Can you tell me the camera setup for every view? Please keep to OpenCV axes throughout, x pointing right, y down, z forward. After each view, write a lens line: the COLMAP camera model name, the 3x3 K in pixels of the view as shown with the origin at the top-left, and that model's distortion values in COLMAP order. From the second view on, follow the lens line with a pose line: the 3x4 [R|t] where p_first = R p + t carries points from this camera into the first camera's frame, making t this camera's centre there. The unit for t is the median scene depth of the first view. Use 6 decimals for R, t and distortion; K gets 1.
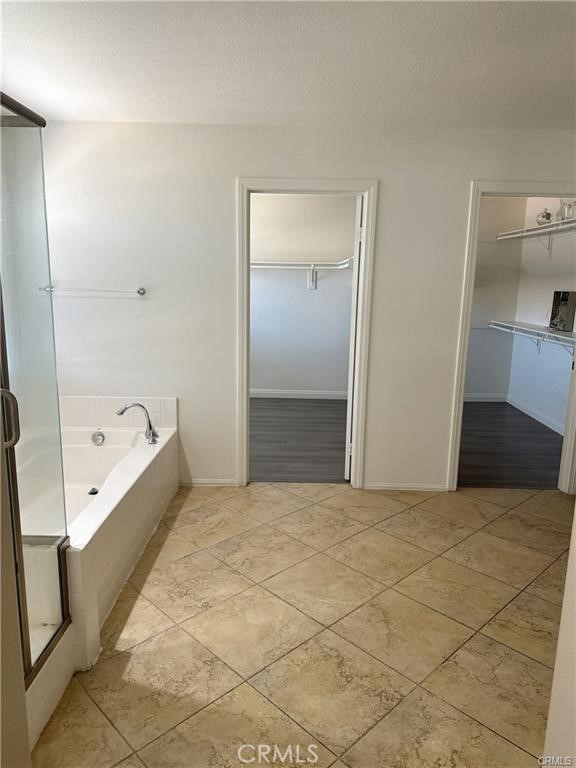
lens RADIAL K [[547.3, 0, 287.8], [0, 547.3, 383.8], [0, 0, 1]] dist [0.028025, -0.034759]
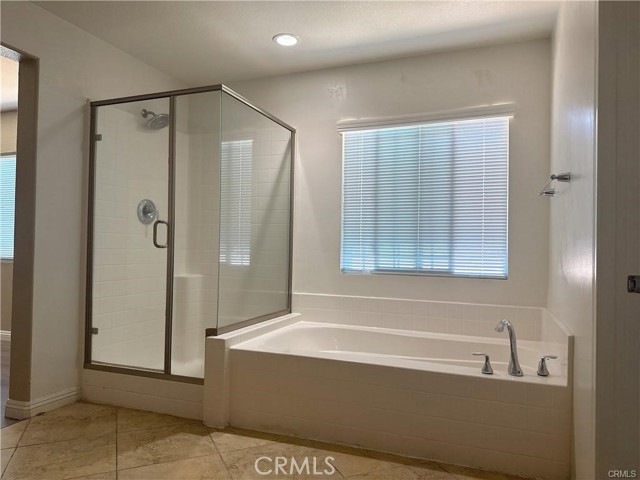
lens RADIAL K [[456.0, 0, 320.2], [0, 456.0, 241.6], [0, 0, 1]] dist [0.028025, -0.034759]
pose [[-0.341620, -0.038539, -0.939048, 0.679219], [-0.205731, 0.977993, 0.034706, -0.070607], [0.917044, 0.205048, -0.342031, 1.528442]]
